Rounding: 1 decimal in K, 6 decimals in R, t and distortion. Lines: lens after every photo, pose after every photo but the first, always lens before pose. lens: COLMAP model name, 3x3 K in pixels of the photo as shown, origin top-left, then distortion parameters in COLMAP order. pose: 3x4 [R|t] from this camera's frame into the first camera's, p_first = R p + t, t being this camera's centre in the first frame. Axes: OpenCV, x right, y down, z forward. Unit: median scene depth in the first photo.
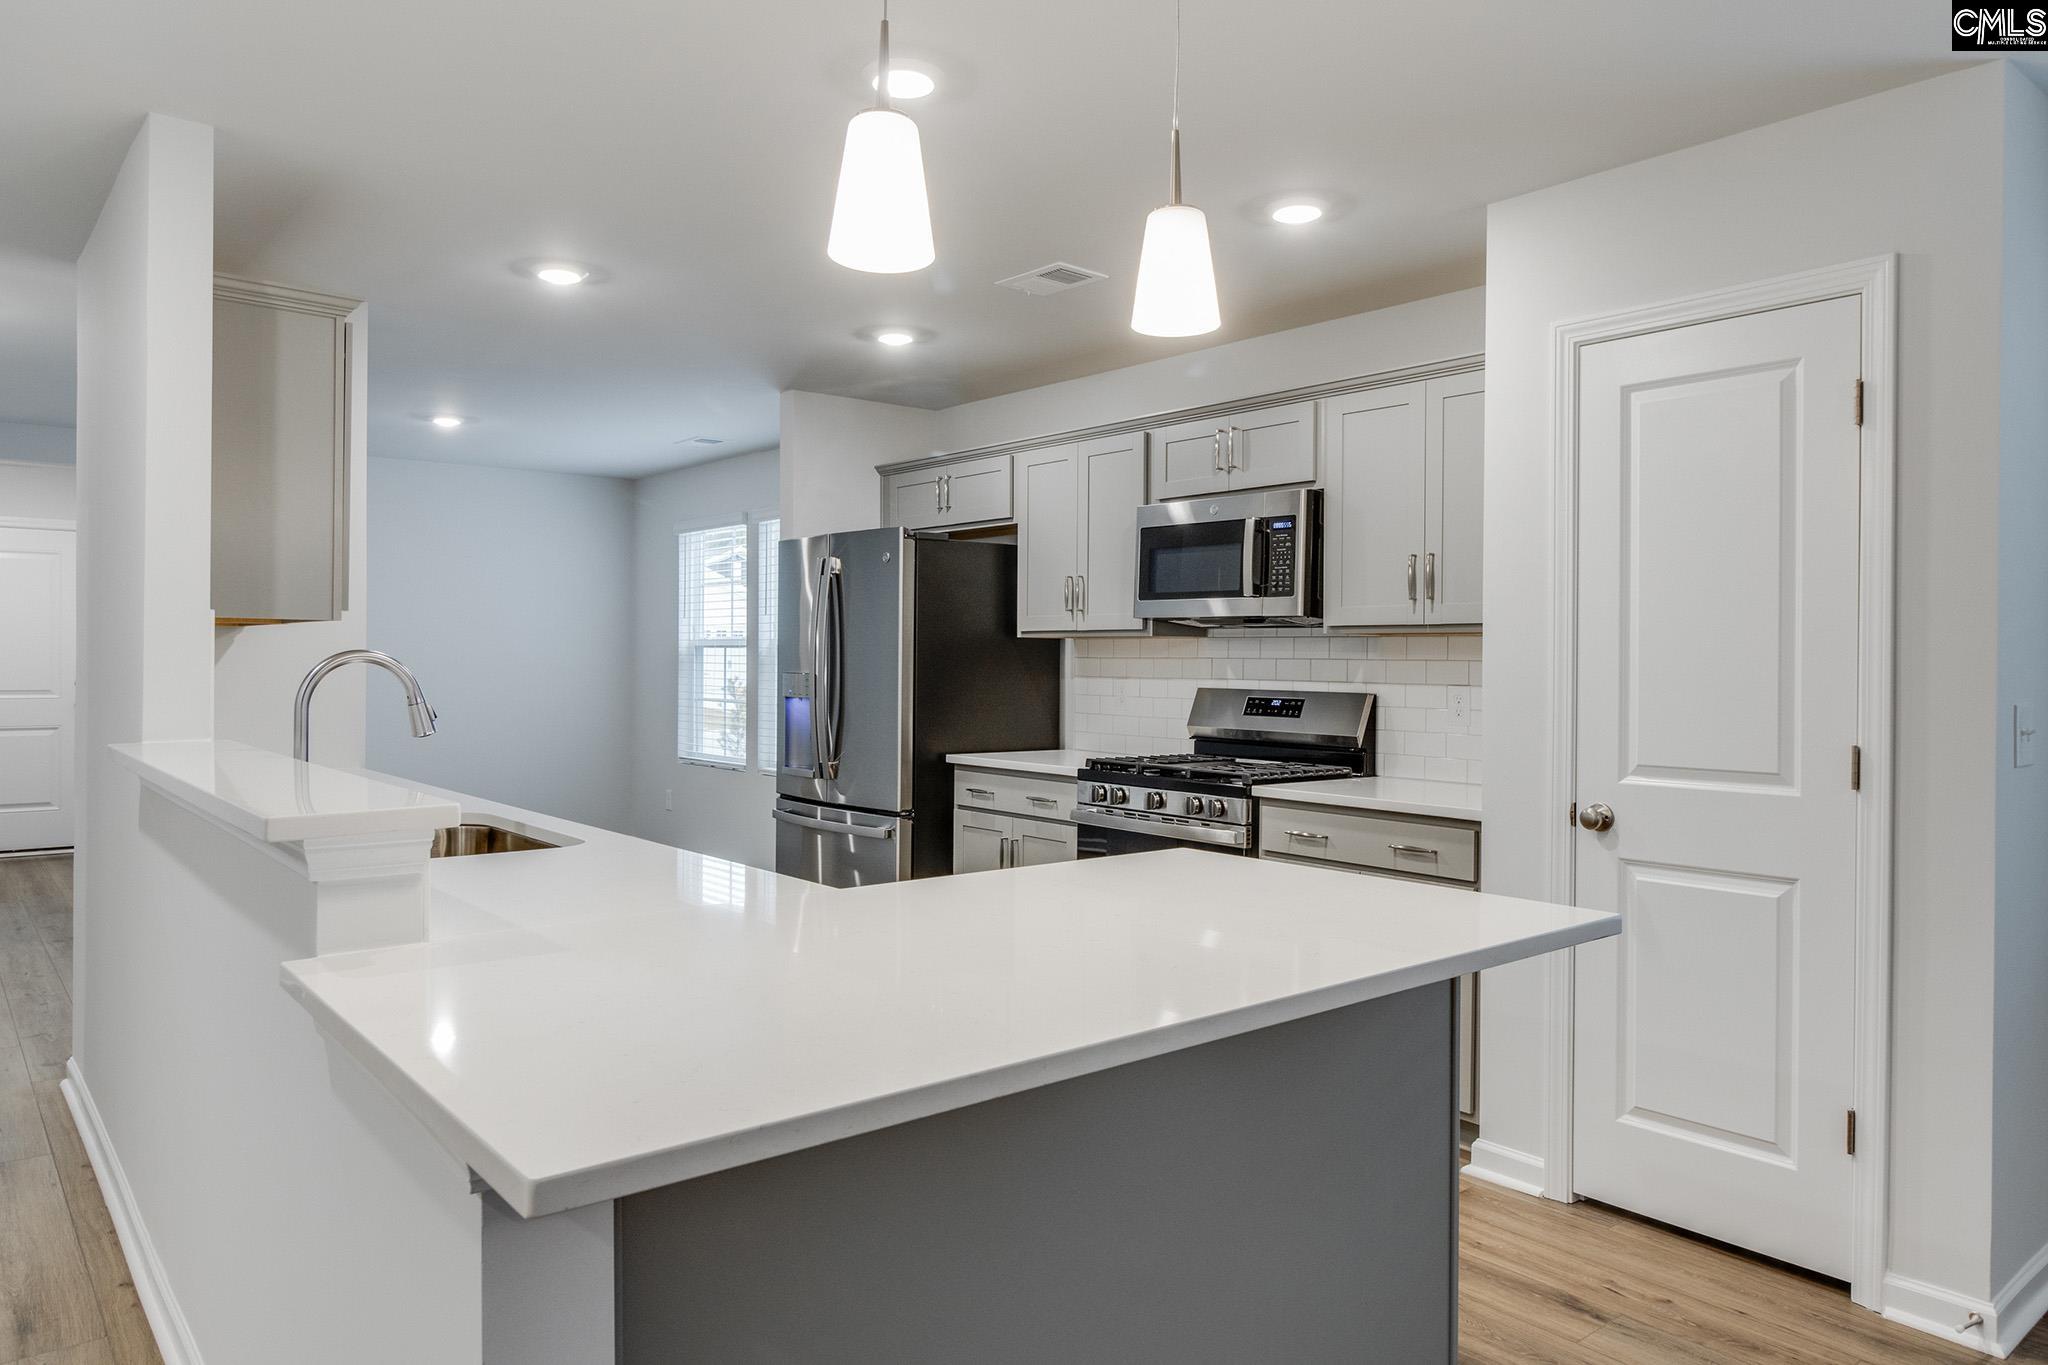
lens RADIAL K [[1320.0, 0, 1024.0], [0, 1320.0, 682.5], [0, 0, 1]] dist [0.010096, 0.001489]
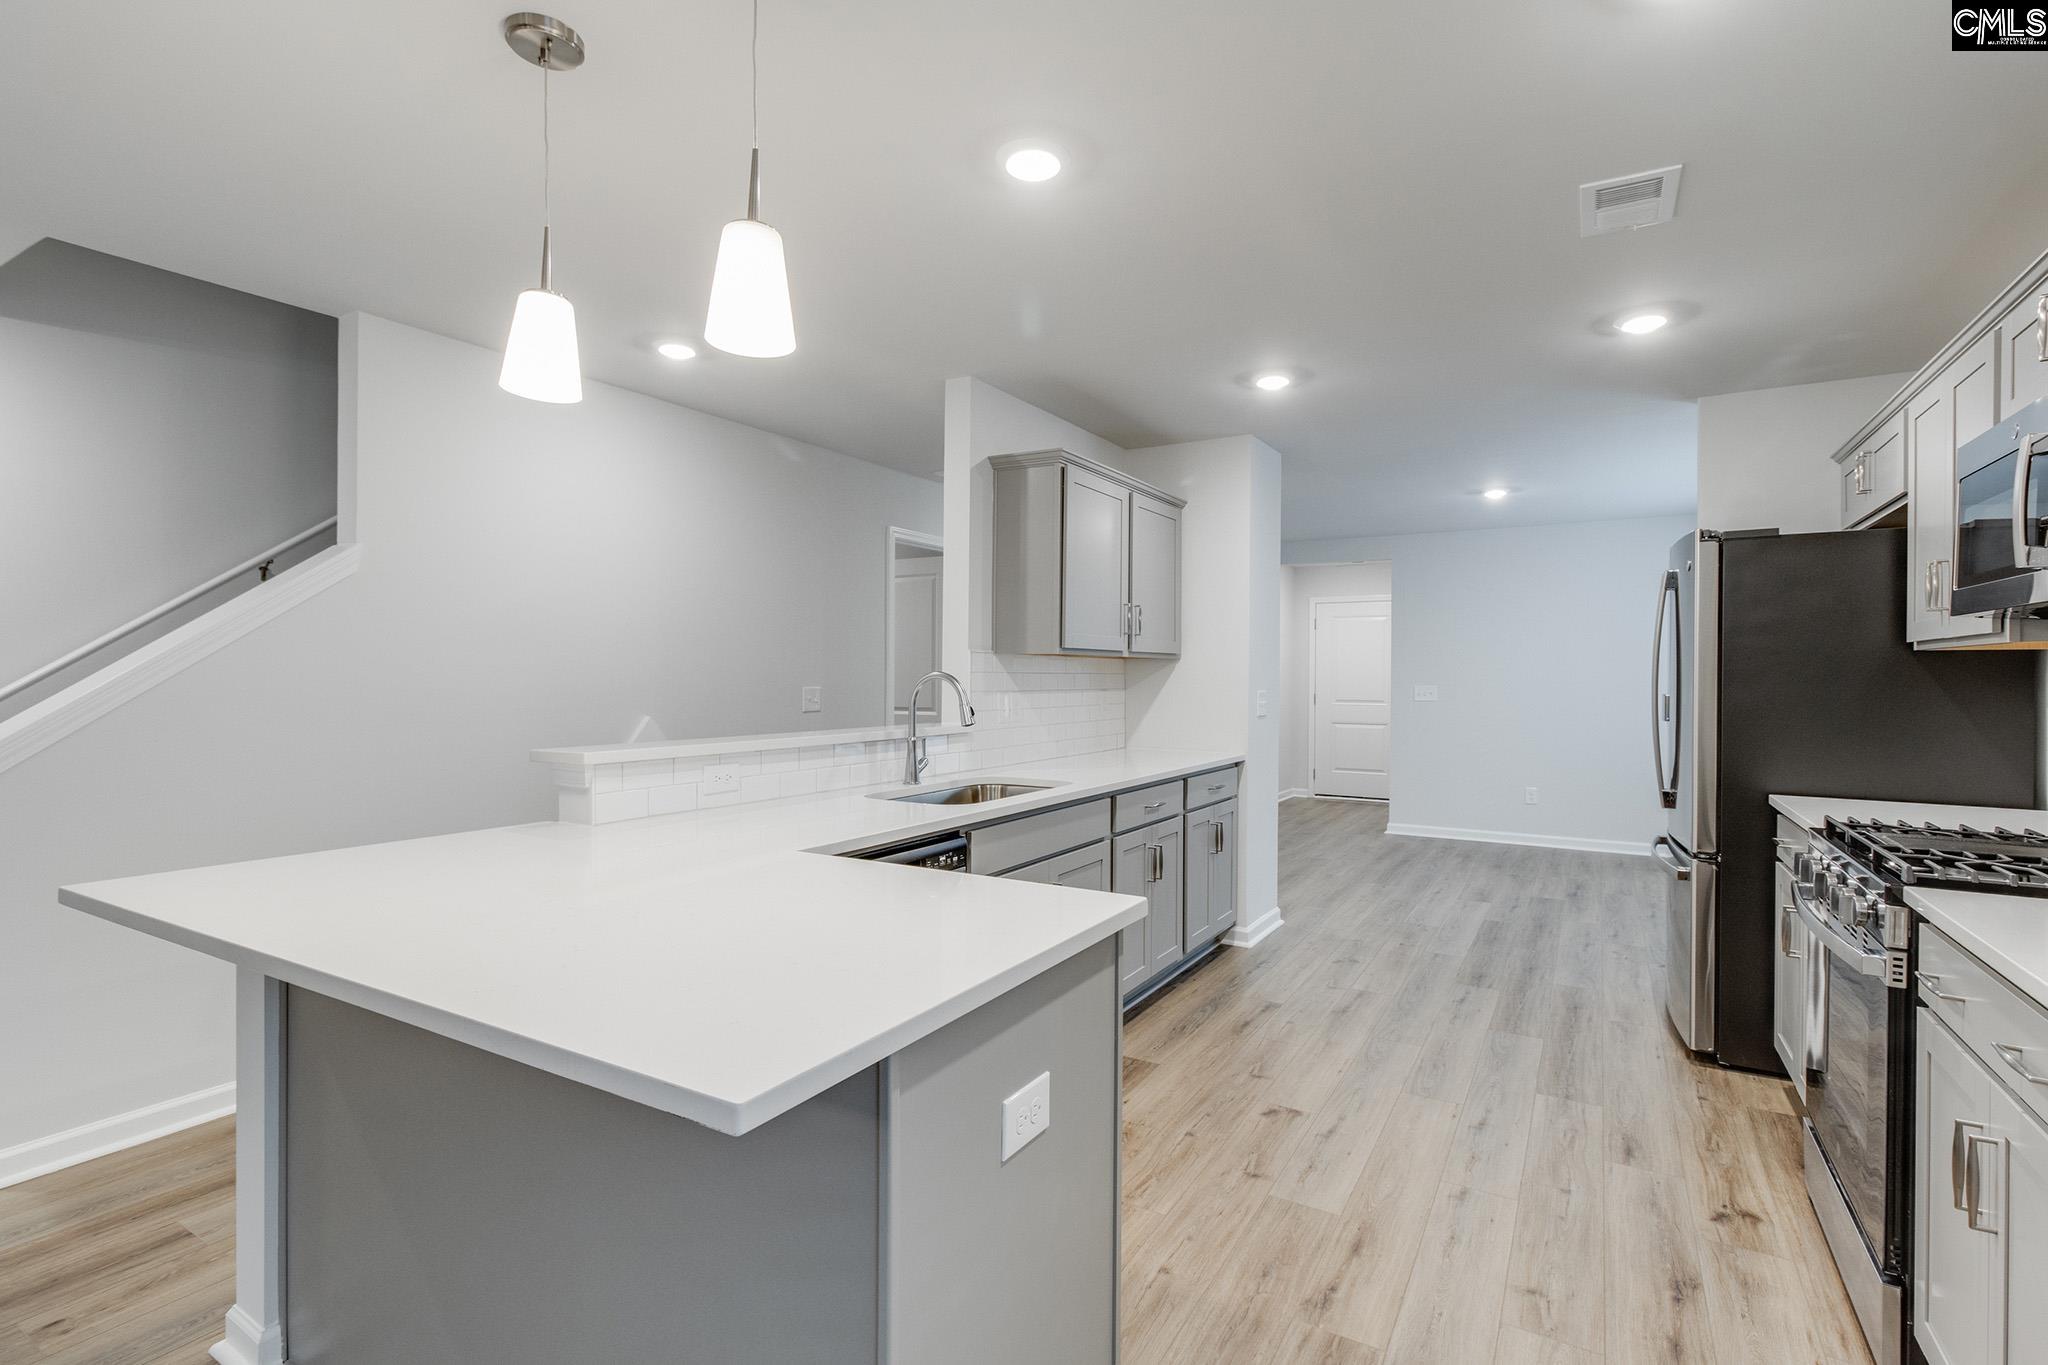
lens RADIAL K [[950.3, 0, 1035.6], [0, 950.3, 670.1], [0, 0, 1]] dist [-0.001719, -0.000111]
pose [[0.324173, -0.011249, -0.945931, 0.355786], [-0.017714, 0.999682, -0.017959, -0.004322], [0.945832, 0.022578, 0.323871, 0.369028]]
